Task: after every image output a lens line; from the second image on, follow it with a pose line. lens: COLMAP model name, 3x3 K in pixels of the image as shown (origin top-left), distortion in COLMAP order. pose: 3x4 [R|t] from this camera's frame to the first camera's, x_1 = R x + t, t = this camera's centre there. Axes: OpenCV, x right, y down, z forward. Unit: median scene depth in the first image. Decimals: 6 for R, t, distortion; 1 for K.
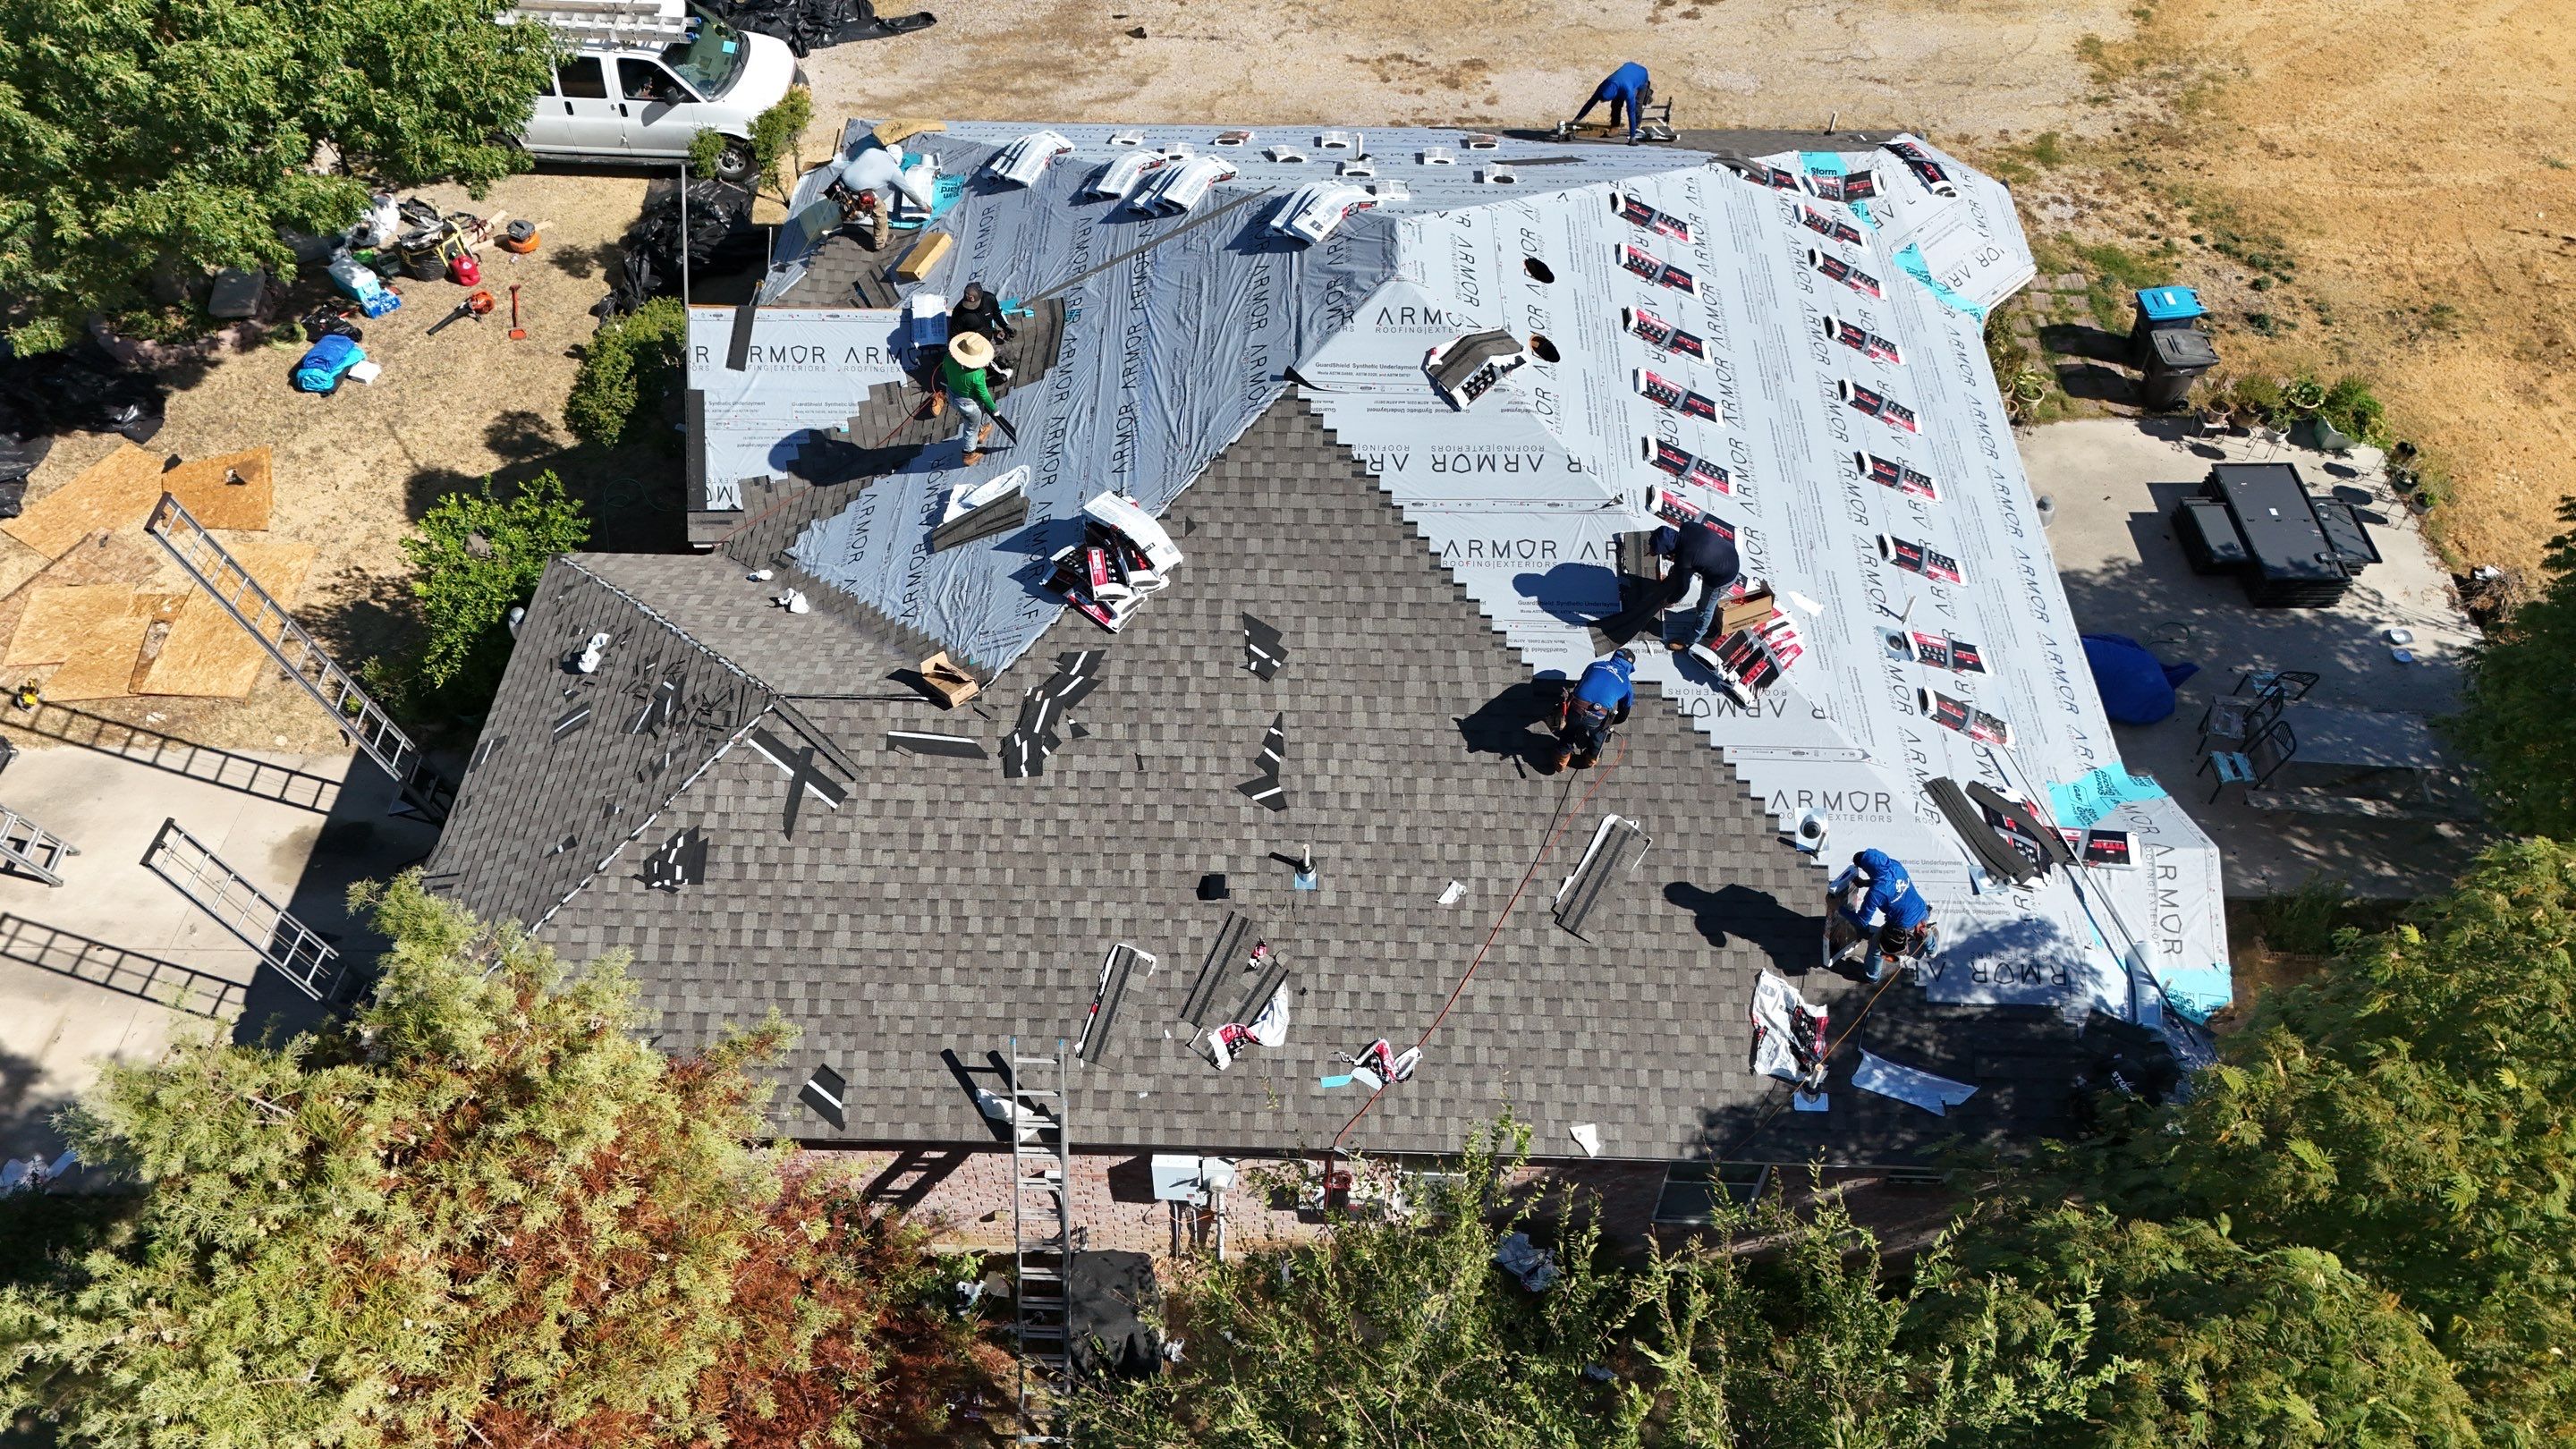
lens RADIAL K [[1897.5, 0, 1284.8], [0, 1897.5, 716.7], [0, 0, 1]] dist [0.041496, -0.005232]
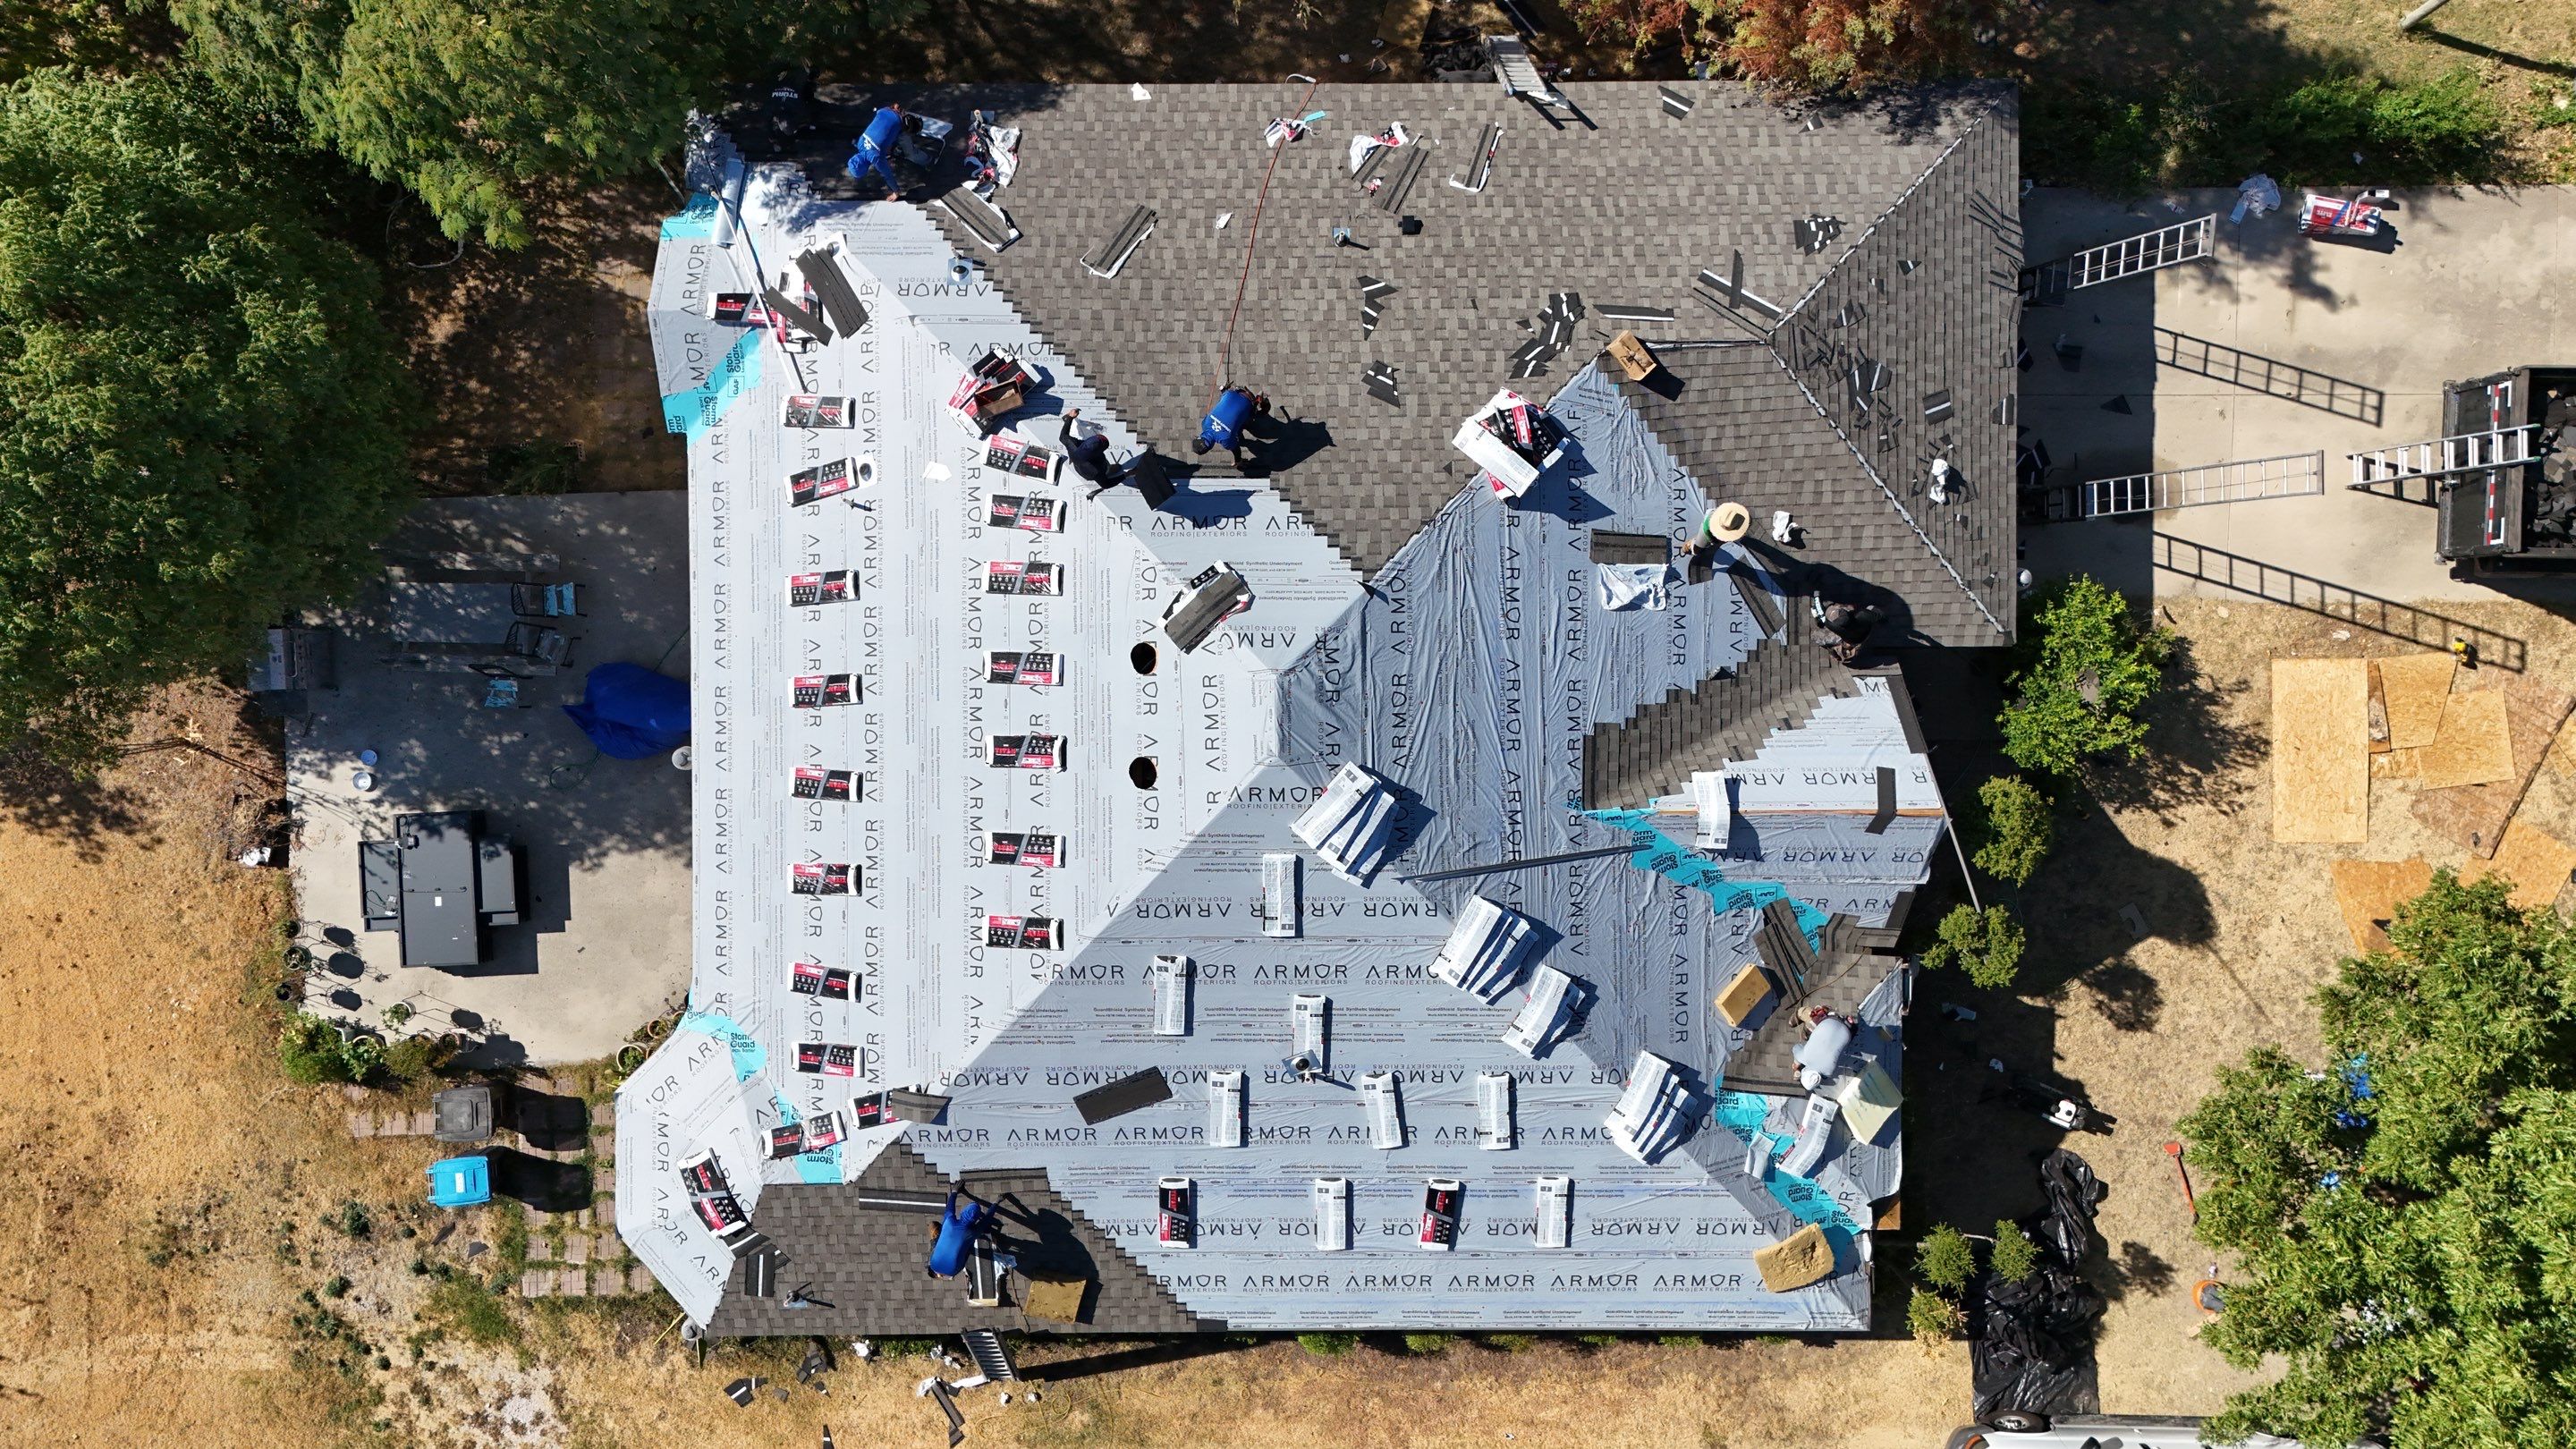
lens RADIAL K [[1897.5, 0, 1288.5], [0, 1897.5, 727.5], [0, 0, 1]] dist [0.041496, -0.005232]
pose [[-0.999560, 0.029608, 0.001499, 0.046275], [-0.022104, -0.778009, 0.627864, -0.834347], [0.019756, 0.627555, 0.778322, 0.144232]]
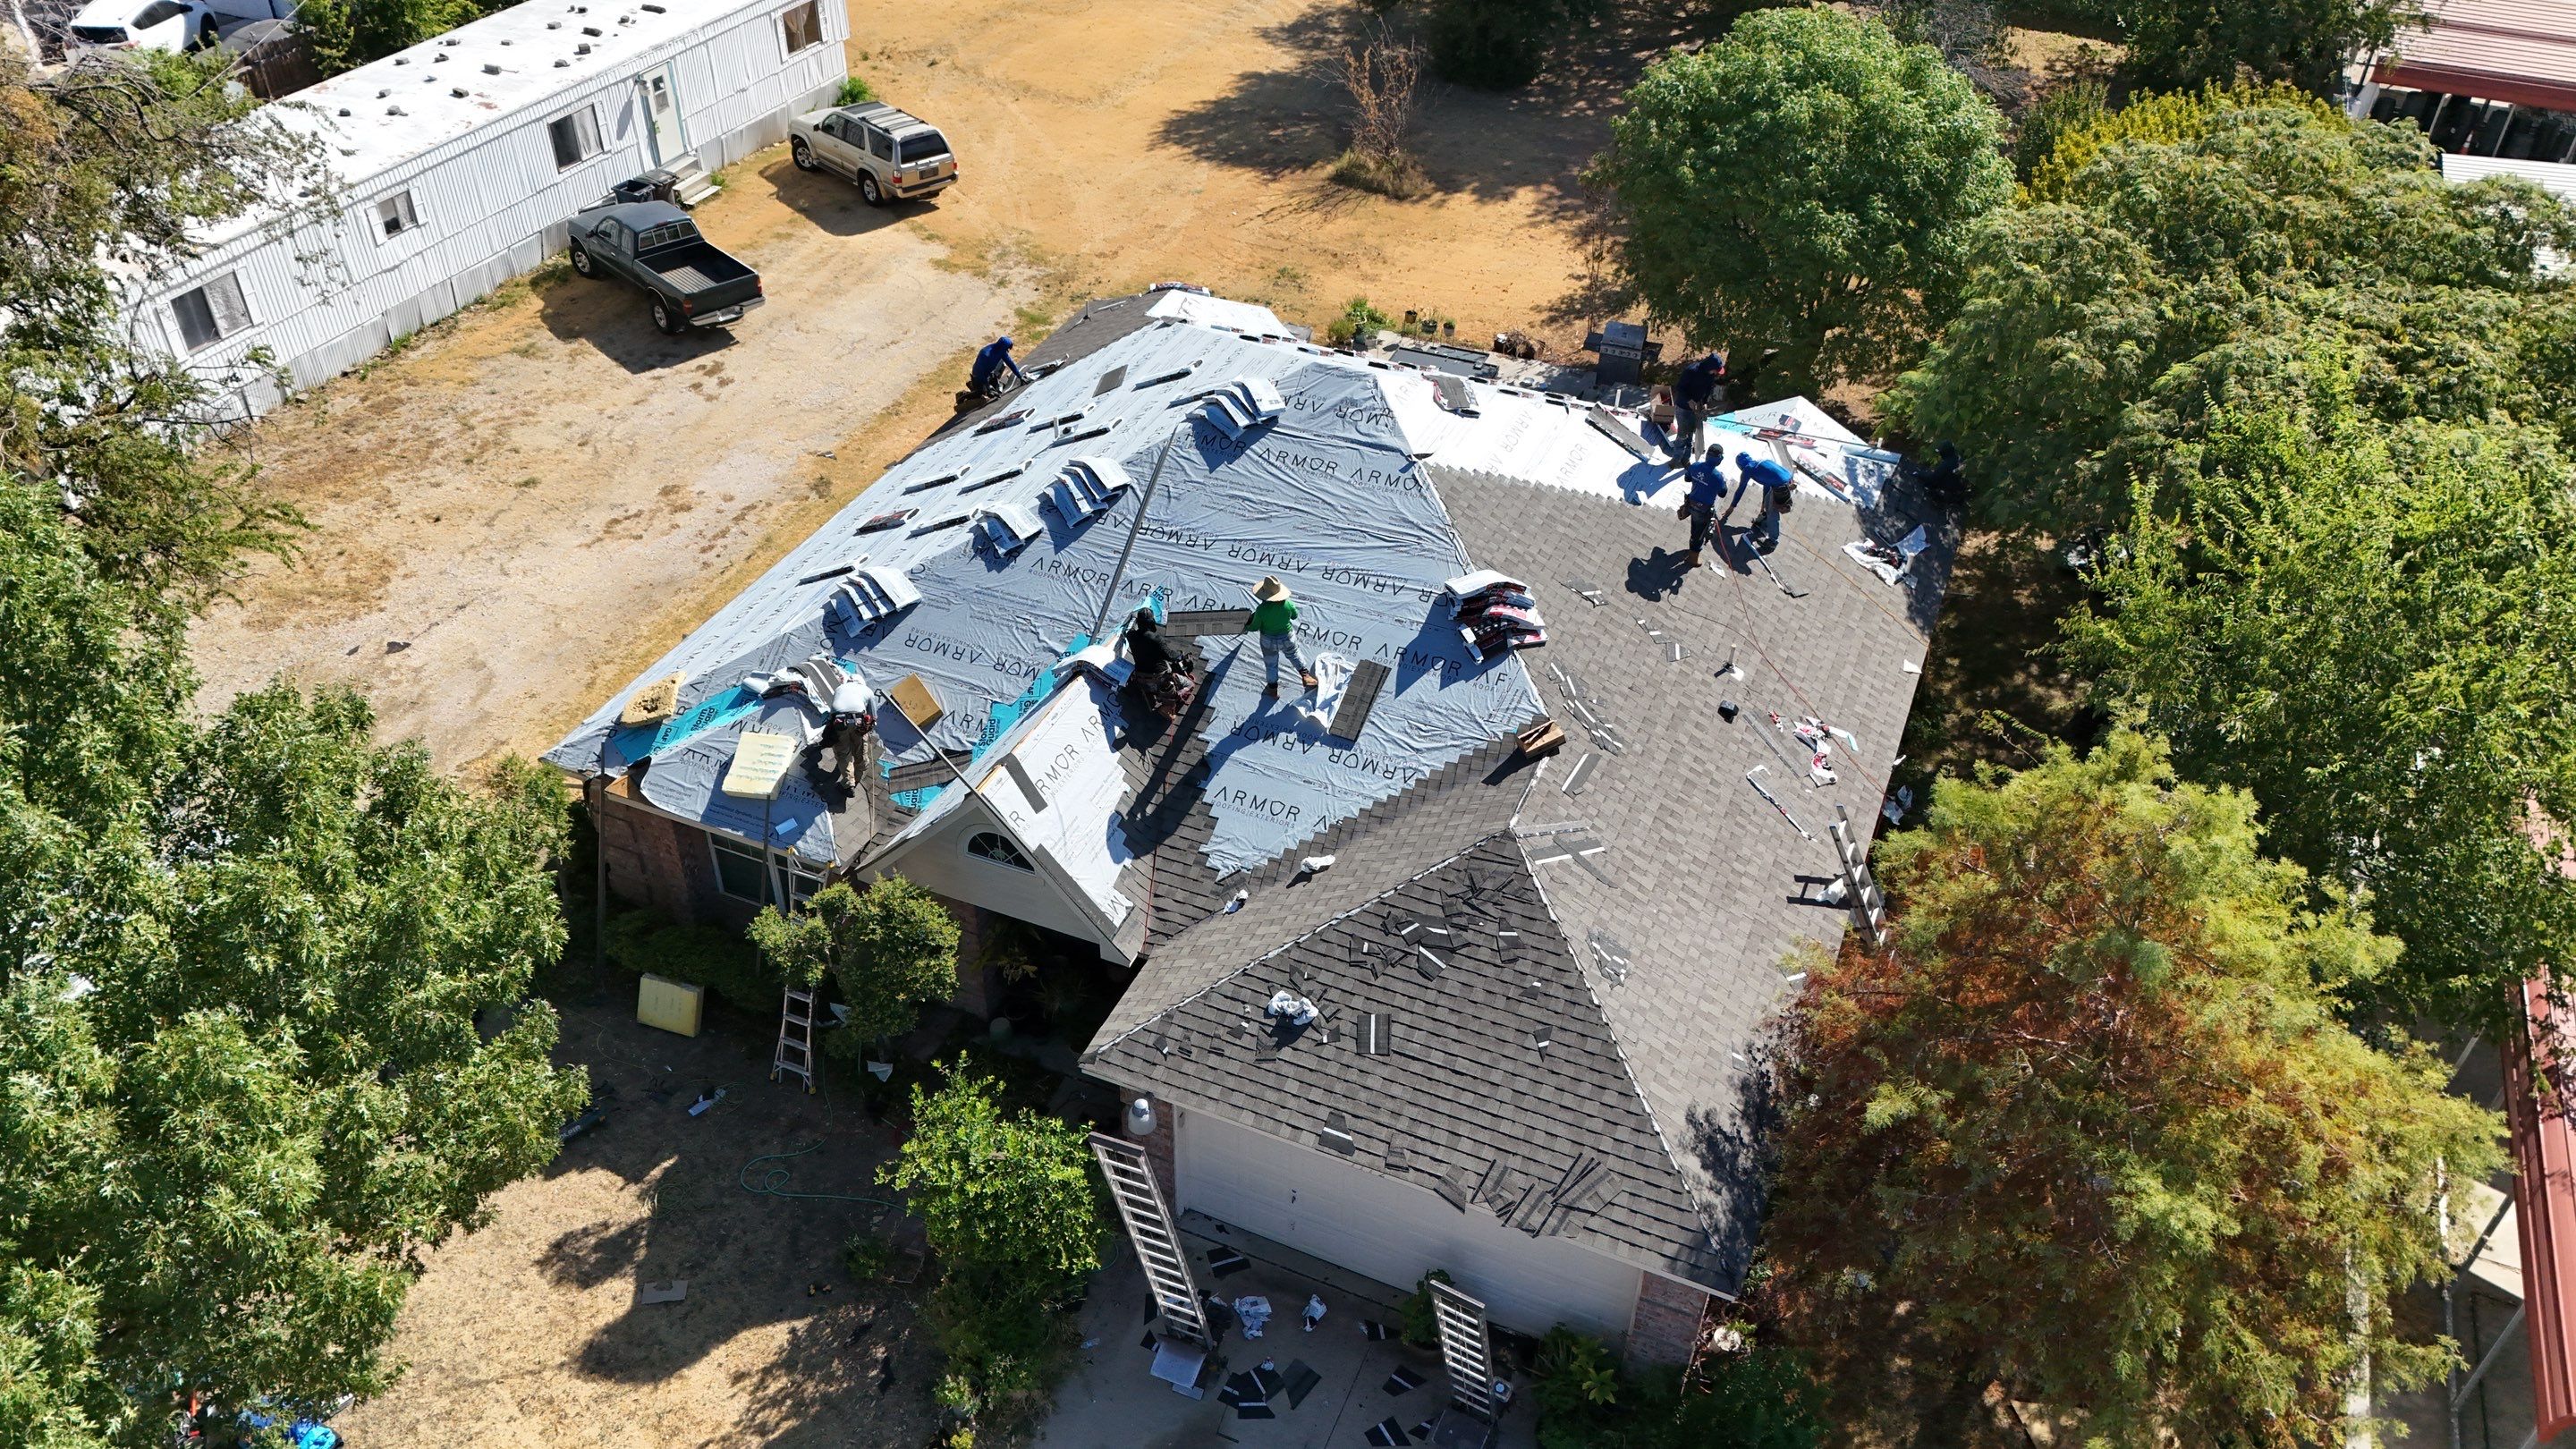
lens RADIAL K [[1897.5, 0, 1280.7], [0, 1897.5, 705.4], [0, 0, 1]] dist [0.041496, -0.005232]
pose [[0.375888, -0.554638, 0.742351, -0.960625], [0.701349, 0.693864, 0.163285, -0.296825], [-0.605655, 0.459271, 0.649810, 0.243854]]
